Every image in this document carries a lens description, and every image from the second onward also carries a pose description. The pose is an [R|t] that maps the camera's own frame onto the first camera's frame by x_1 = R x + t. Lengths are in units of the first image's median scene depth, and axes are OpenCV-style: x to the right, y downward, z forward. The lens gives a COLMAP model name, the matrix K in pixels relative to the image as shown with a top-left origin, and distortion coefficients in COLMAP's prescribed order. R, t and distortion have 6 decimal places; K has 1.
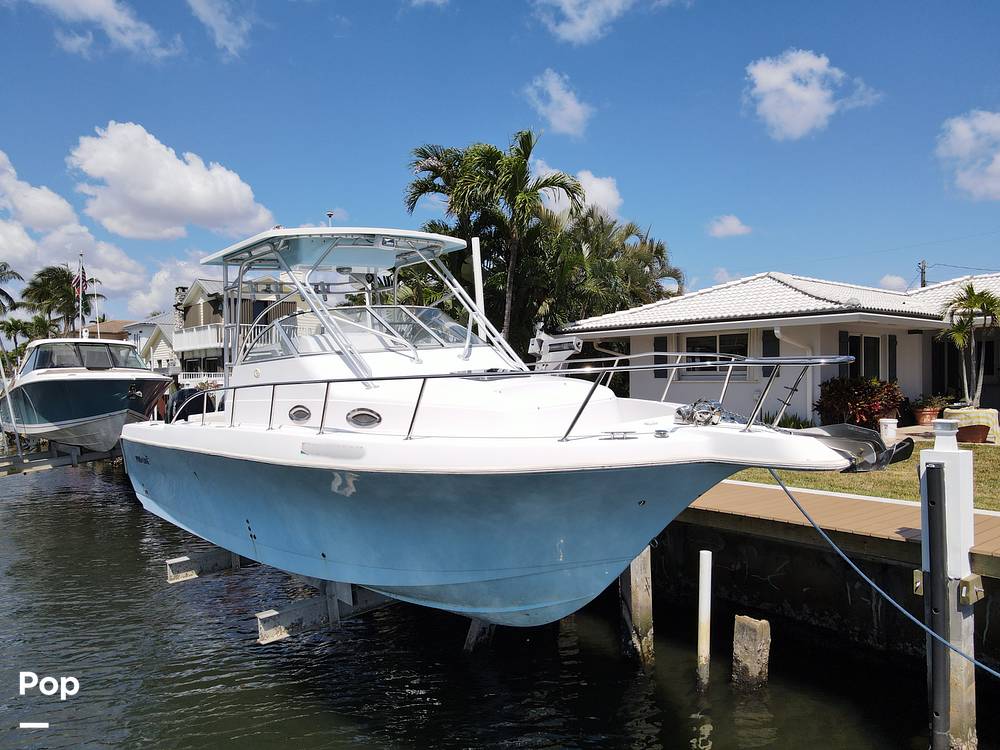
lens RADIAL K [[728.1, 0, 498.5], [0, 728.1, 377.7], [0, 0, 1]] dist [0.013818, -0.002813]
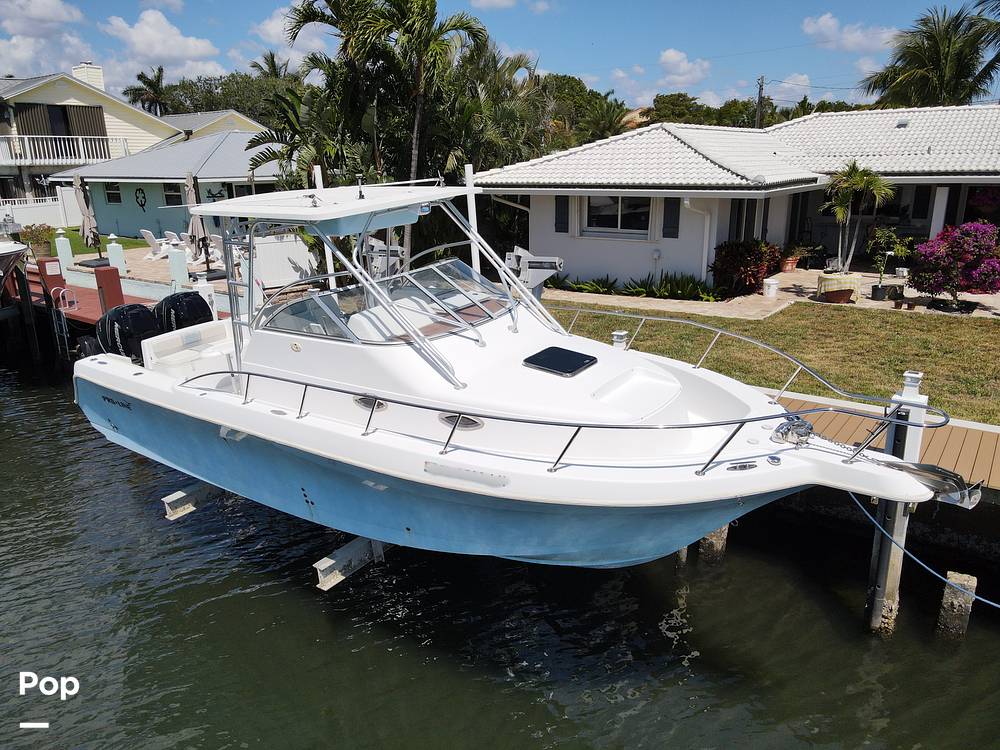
lens RADIAL K [[728.1, 0, 498.5], [0, 728.1, 377.7], [0, 0, 1]] dist [0.013818, -0.002813]
pose [[0.970914, -0.074094, 0.227676, -0.247660], [0.007246, 0.959569, 0.281379, -0.203232], [-0.239320, -0.271545, 0.932196, 0.009825]]
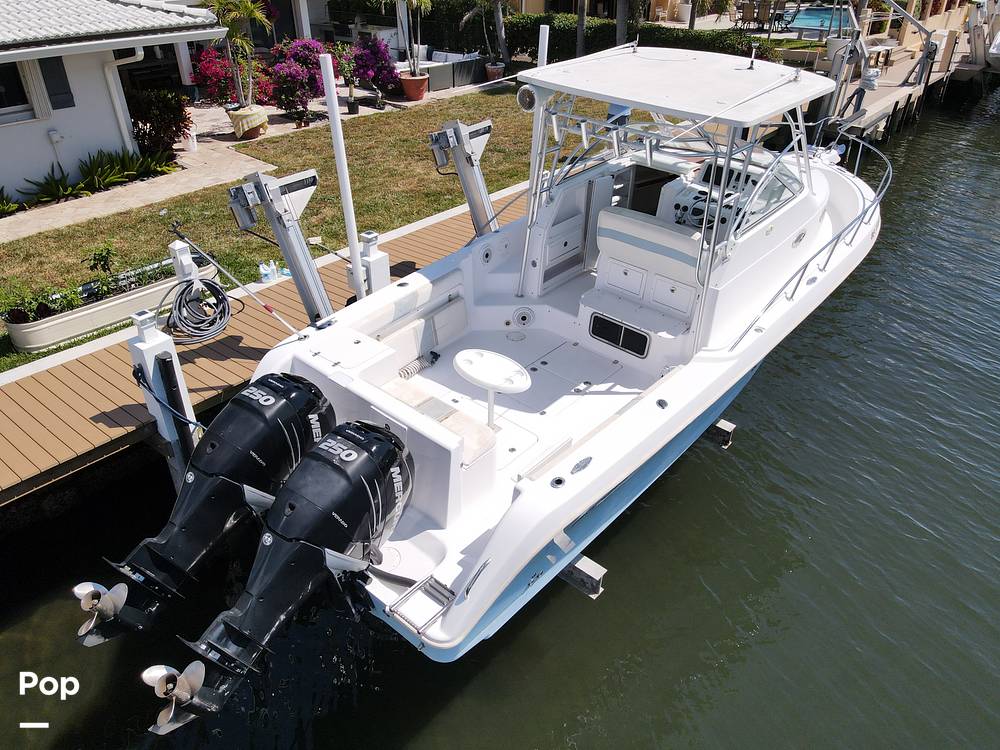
lens RADIAL K [[741.8, 0, 502.9], [0, 741.8, 381.4], [0, 0, 1]] dist [0.003063, -0.005232]
pose [[-0.192012, -0.499674, 0.844664, -1.016924], [0.015235, 0.859058, 0.511652, -0.286222], [-0.981274, 0.111112, -0.157336, 1.294609]]
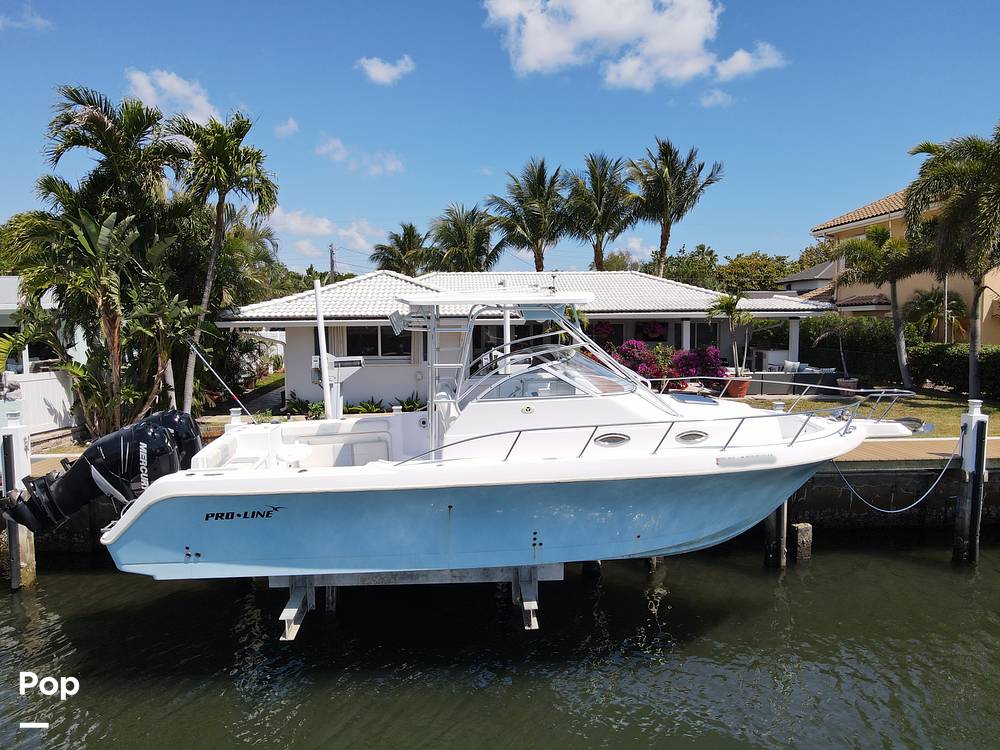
lens RADIAL K [[732.8, 0, 500.0], [0, 732.8, 375.0], [0, 0, 1]] dist [0.012425, -0.004728]
pose [[0.584862, -0.057762, 0.809073, -1.099123], [0.006611, 0.997768, 0.066455, -0.113113], [-0.811106, -0.033518, 0.583938, 0.308346]]
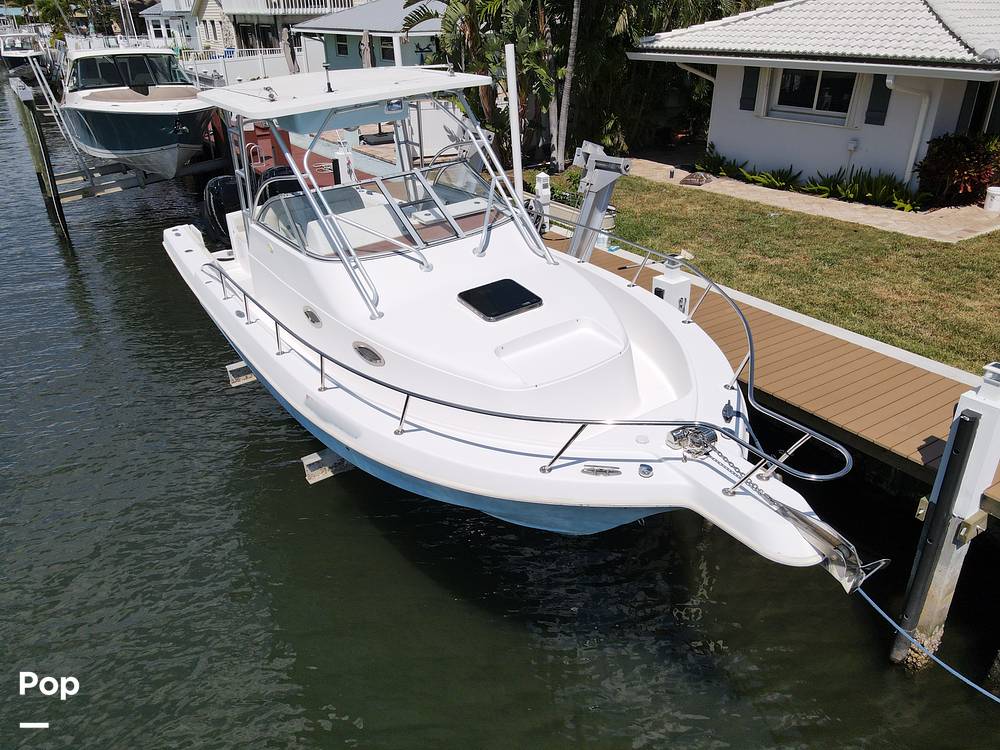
lens RADIAL K [[732.8, 0, 500.0], [0, 732.8, 375.0], [0, 0, 1]] dist [0.012425, -0.004728]
pose [[0.994079, 0.043486, -0.099574, 0.062028], [0.005671, 0.894405, 0.447222, -0.243131], [0.108507, -0.445139, 0.888863, 0.083492]]
